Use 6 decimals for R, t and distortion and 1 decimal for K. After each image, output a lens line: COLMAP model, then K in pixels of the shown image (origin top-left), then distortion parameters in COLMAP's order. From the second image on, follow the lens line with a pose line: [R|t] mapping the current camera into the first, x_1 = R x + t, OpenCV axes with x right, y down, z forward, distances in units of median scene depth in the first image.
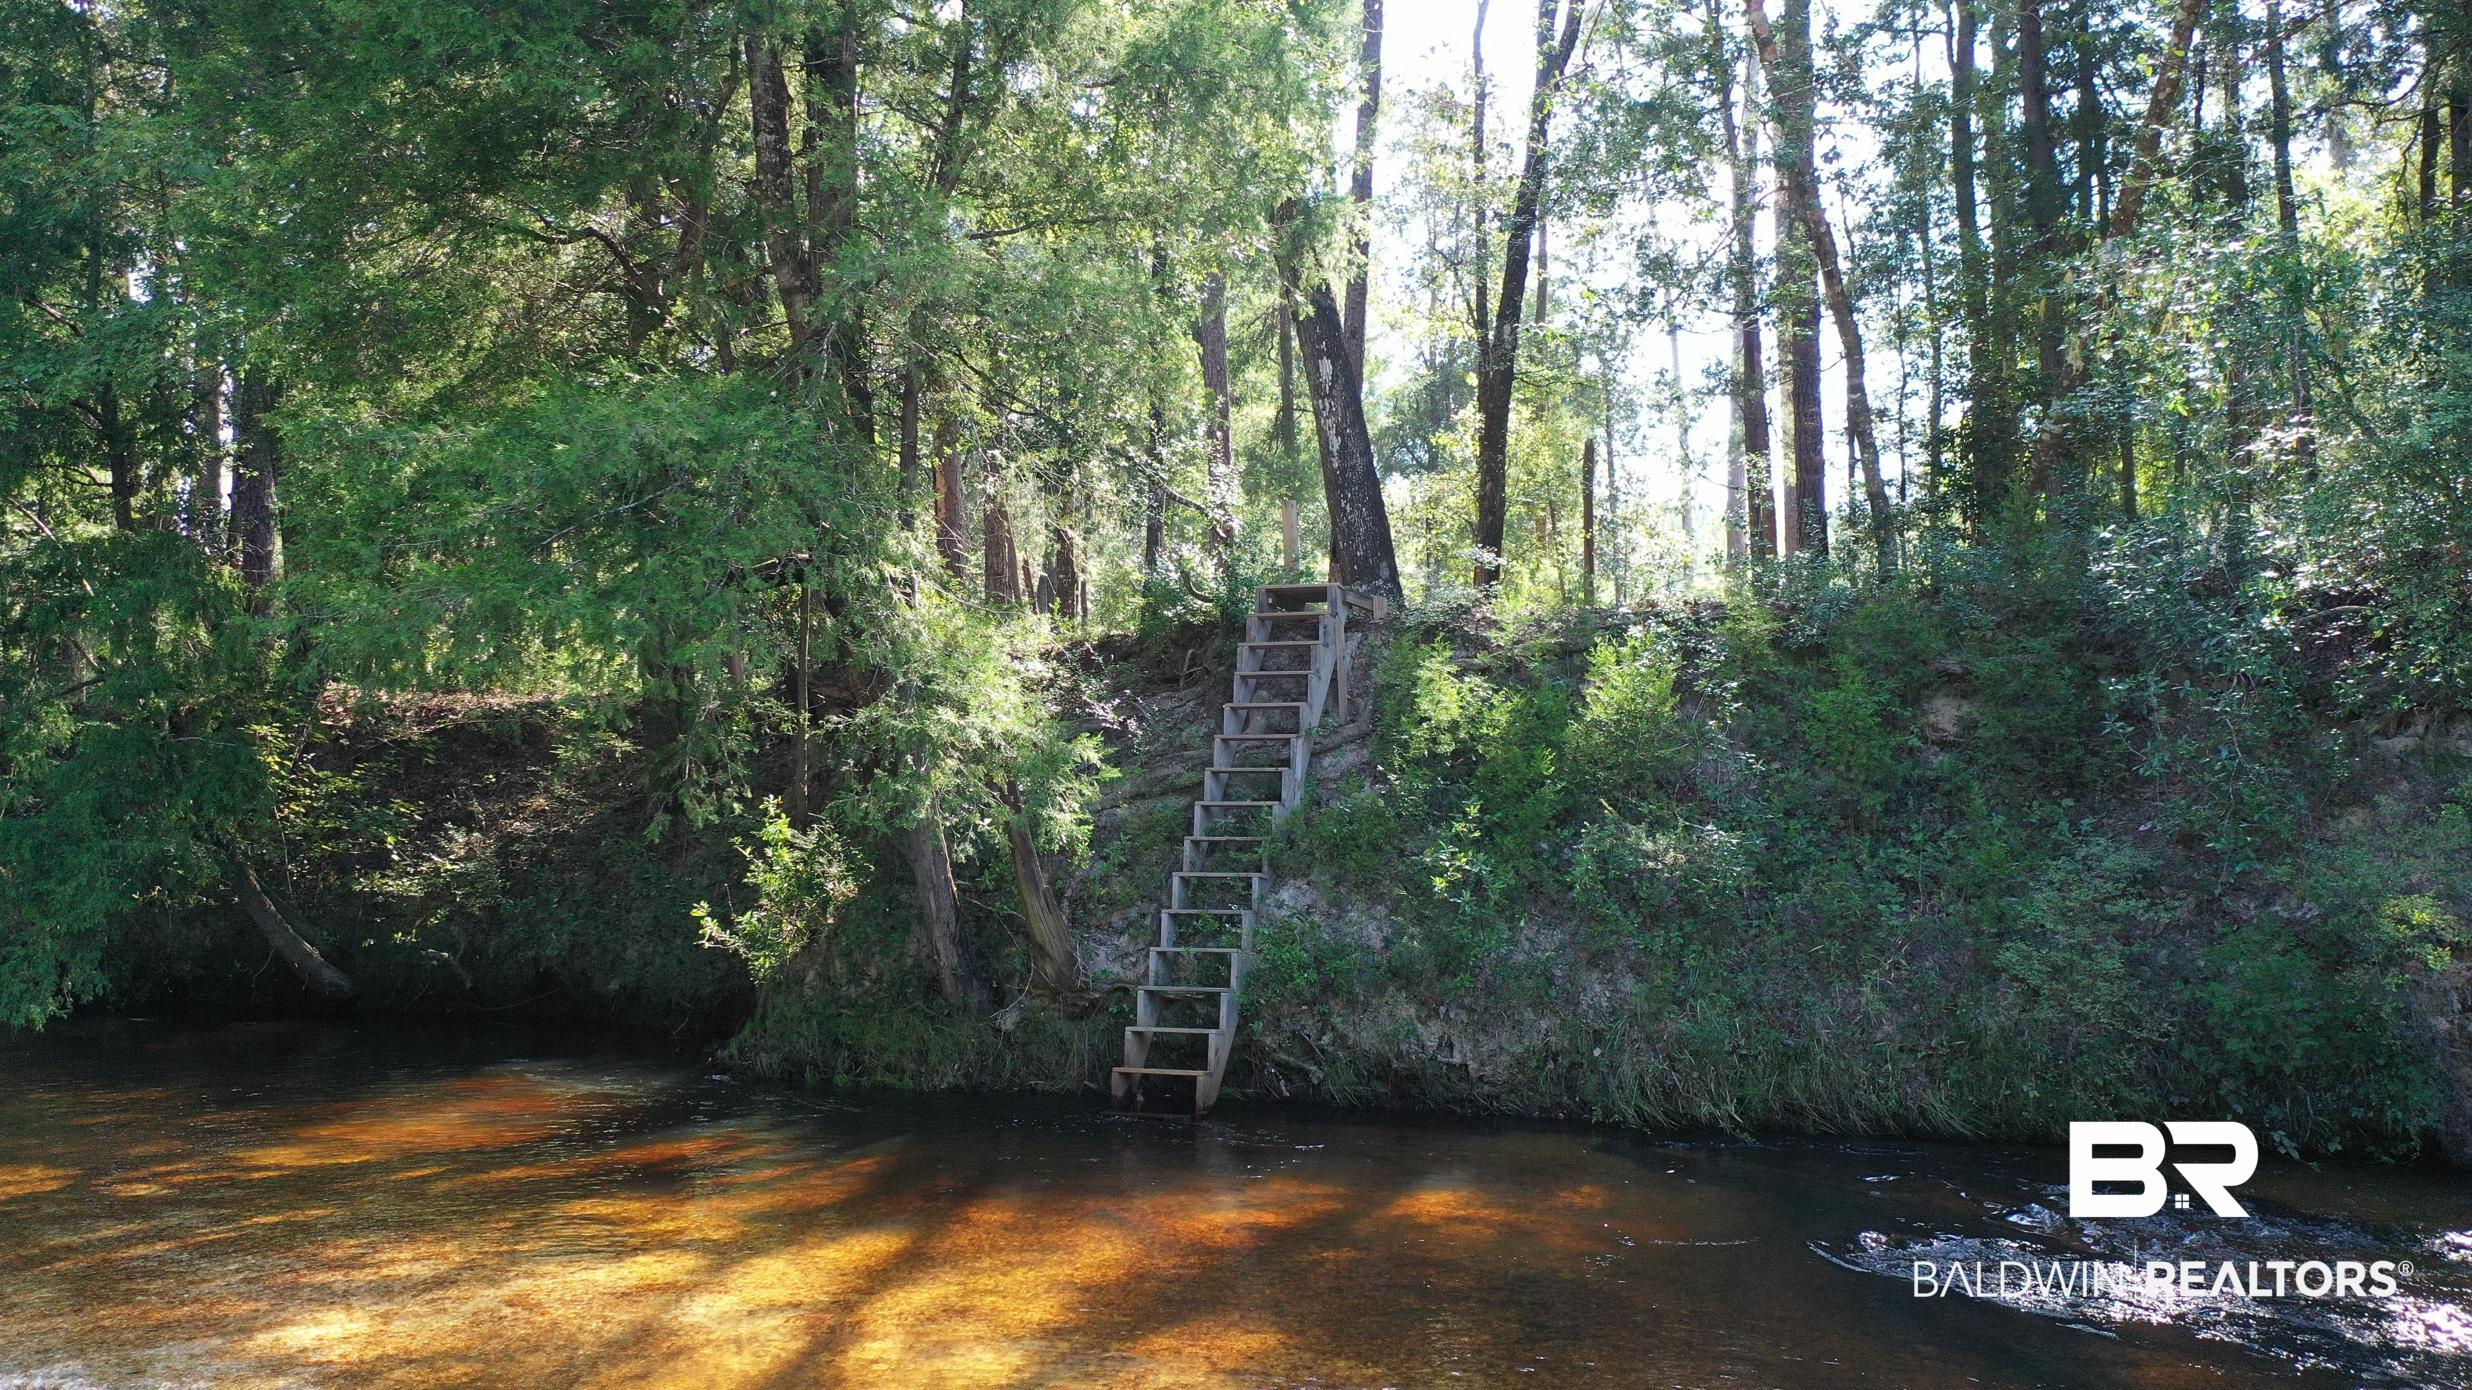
lens RADIAL K [[1957.5, 0, 1251.6], [0, 1957.5, 701.6], [0, 0, 1]] dist [0.011576, 0.008991]
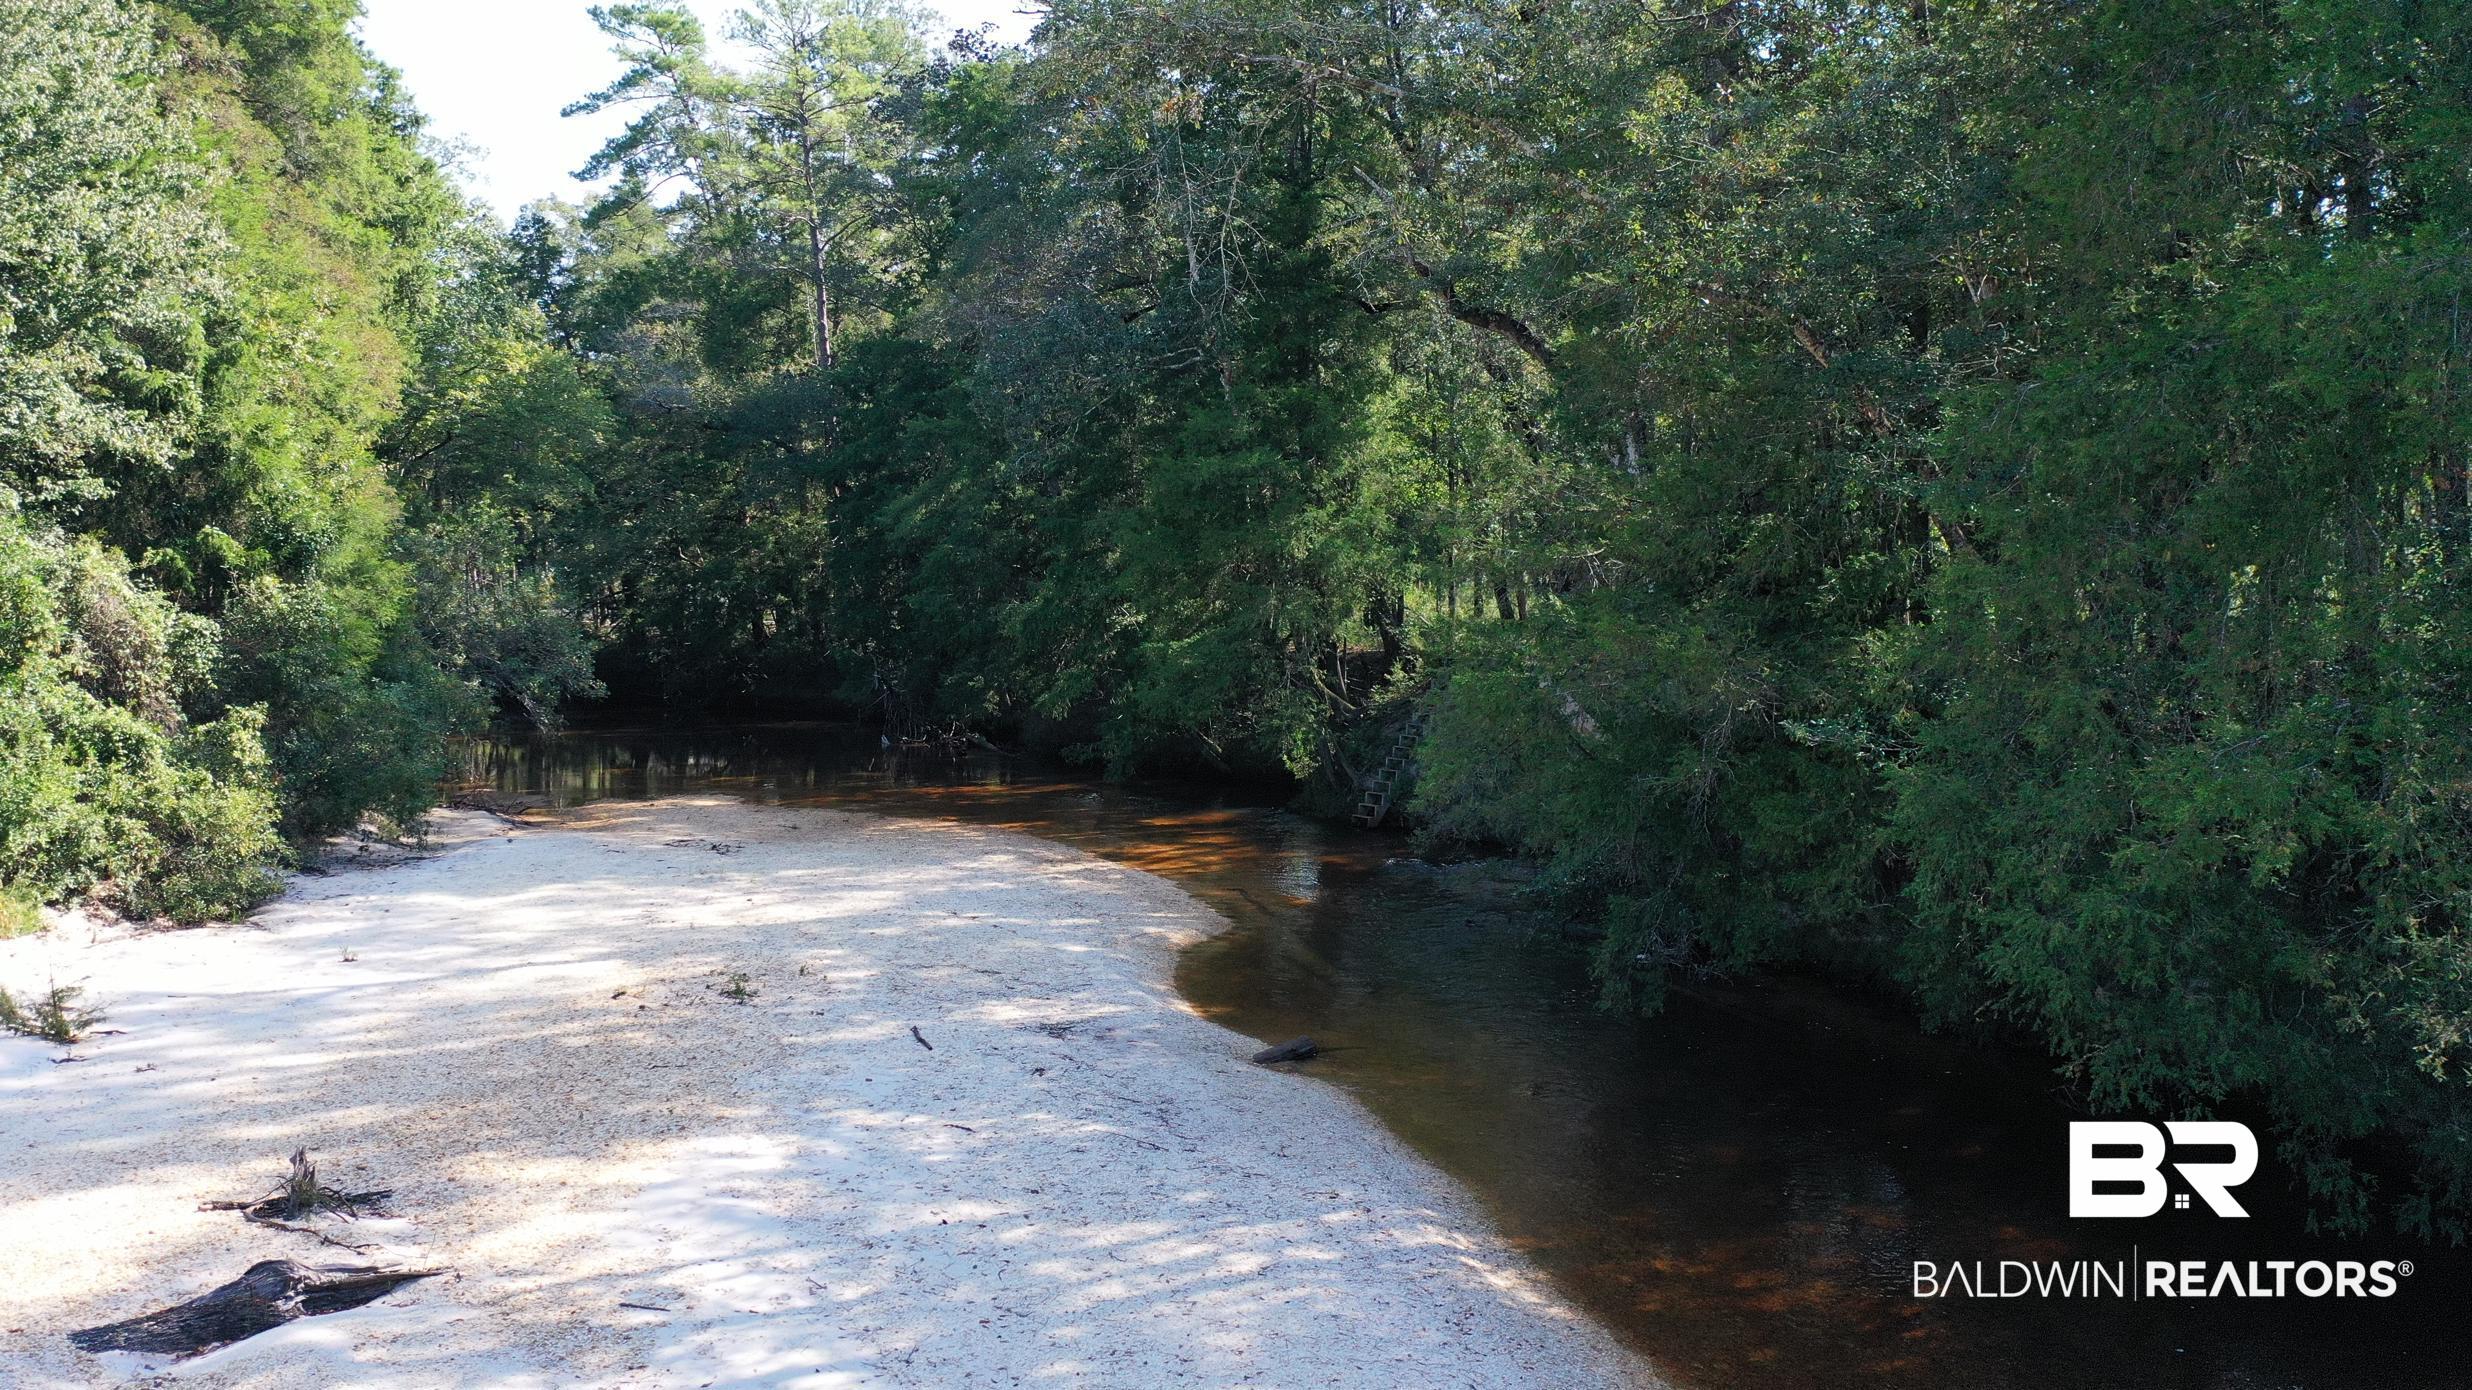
lens RADIAL K [[1957.5, 0, 1241.7], [0, 1957.5, 696.7], [0, 0, 1]] dist [0.011576, 0.008991]
pose [[0.829296, 0.032298, -0.557876, 1.671809], [0.039151, 0.992517, 0.115661, -0.423330], [0.557437, -0.117759, 0.821825, -1.907636]]
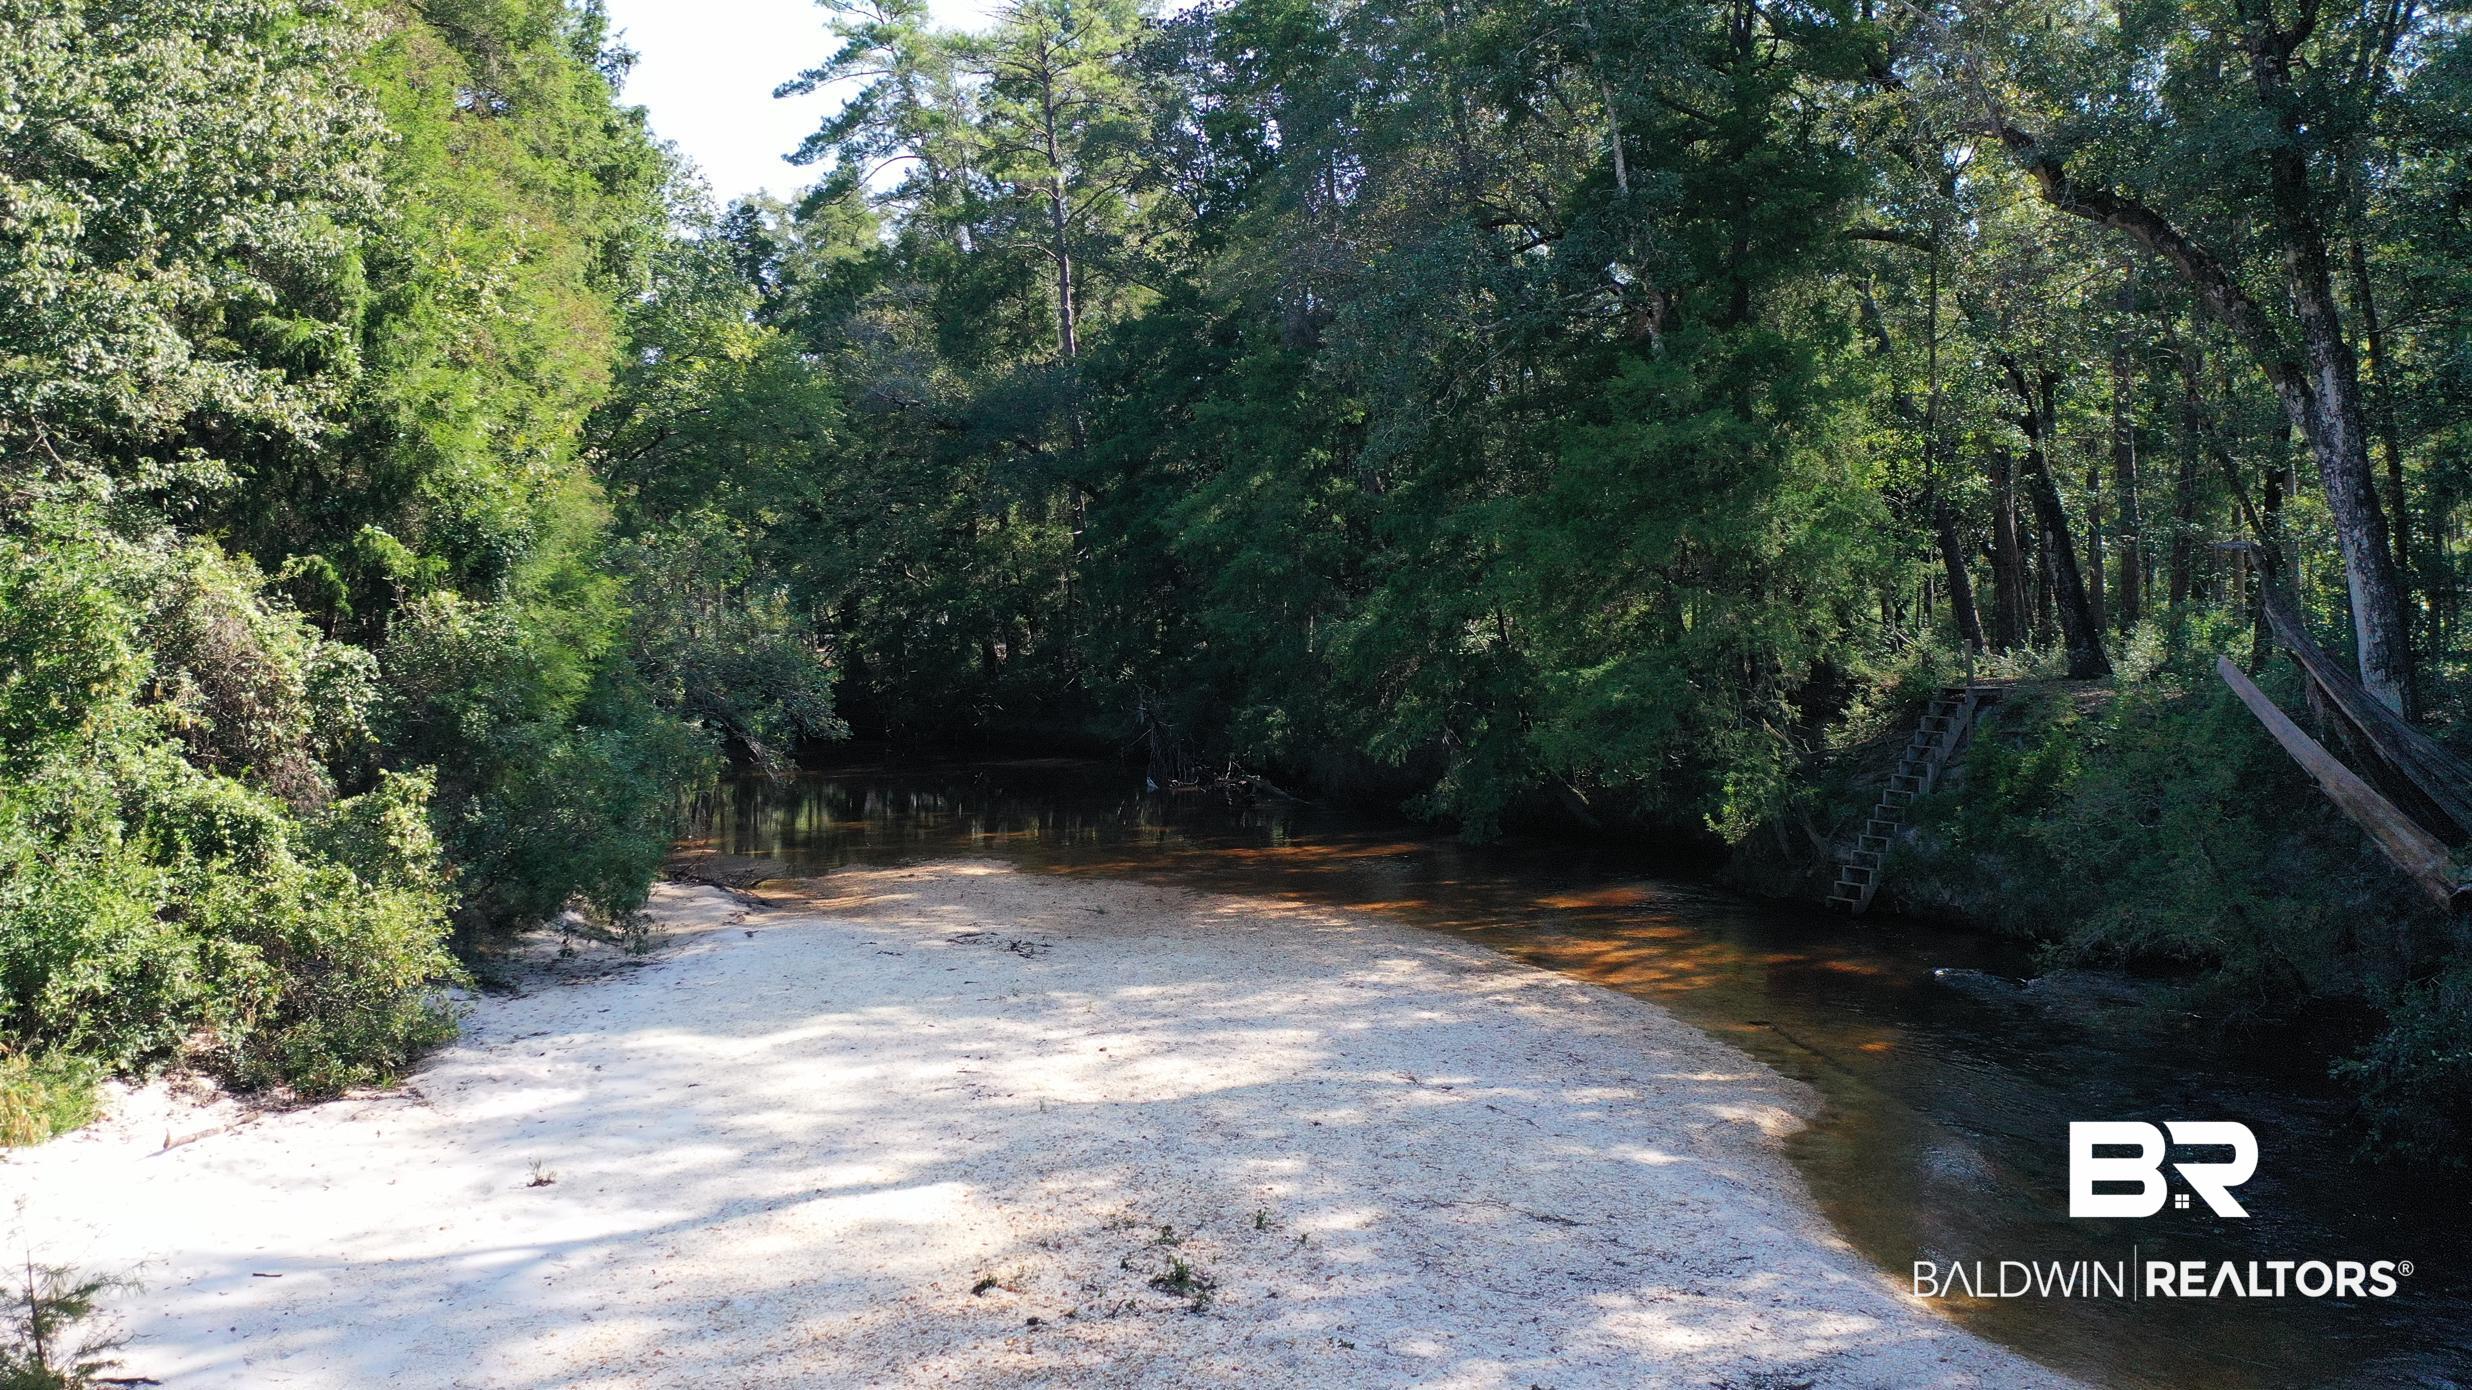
lens RADIAL K [[1957.5, 0, 1242.4], [0, 1957.5, 694.9], [0, 0, 1]] dist [0.011576, 0.008991]
pose [[0.777106, 0.021450, -0.629004, 0.953933], [0.053226, 0.993599, 0.099642, -0.378563], [0.627115, -0.110912, 0.770990, -1.463841]]
